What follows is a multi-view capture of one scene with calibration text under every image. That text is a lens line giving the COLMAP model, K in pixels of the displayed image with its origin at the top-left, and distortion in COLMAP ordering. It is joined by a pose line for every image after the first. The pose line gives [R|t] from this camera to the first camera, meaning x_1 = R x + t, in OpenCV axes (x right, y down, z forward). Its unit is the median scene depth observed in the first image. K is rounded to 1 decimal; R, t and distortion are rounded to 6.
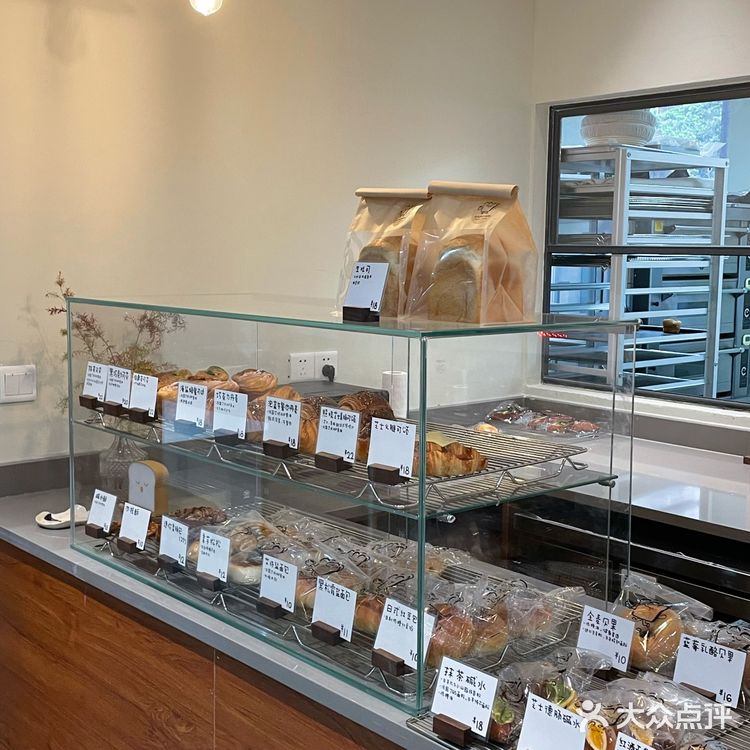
lens RADIAL K [[1070.3, 0, 375.0], [0, 1070.3, 375.0], [0, 0, 1]] dist [0.113029, -0.008161]
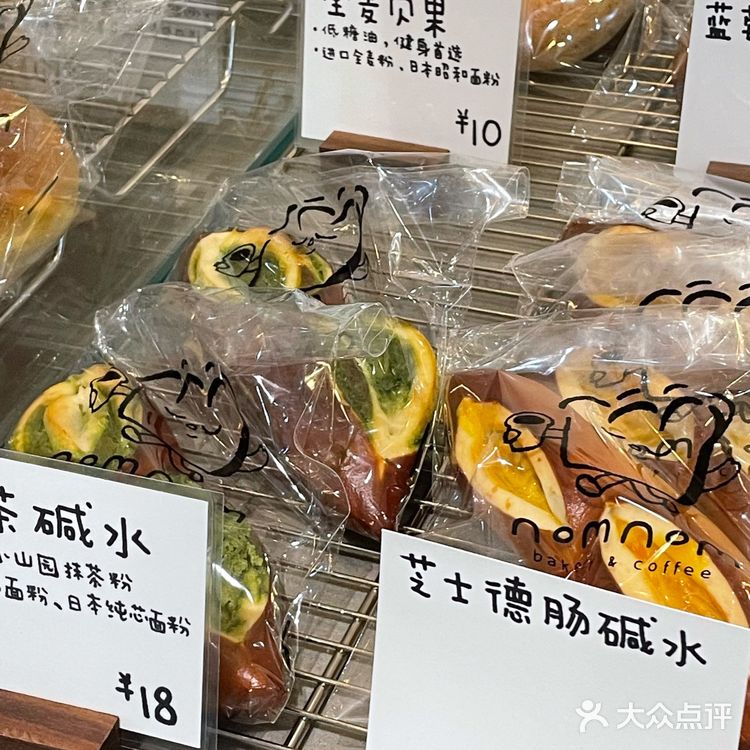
lens RADIAL K [[1693.1, 0, 375.0], [0, 1693.1, 375.0], [0, 0, 1]] dist [0.089697, 0.536154]
pose [[0.887012, -0.316908, 0.335826, 0.038577], [0.111401, 0.852685, 0.510409, 0.093590], [-0.448106, -0.415328, 0.791646, 0.664337]]
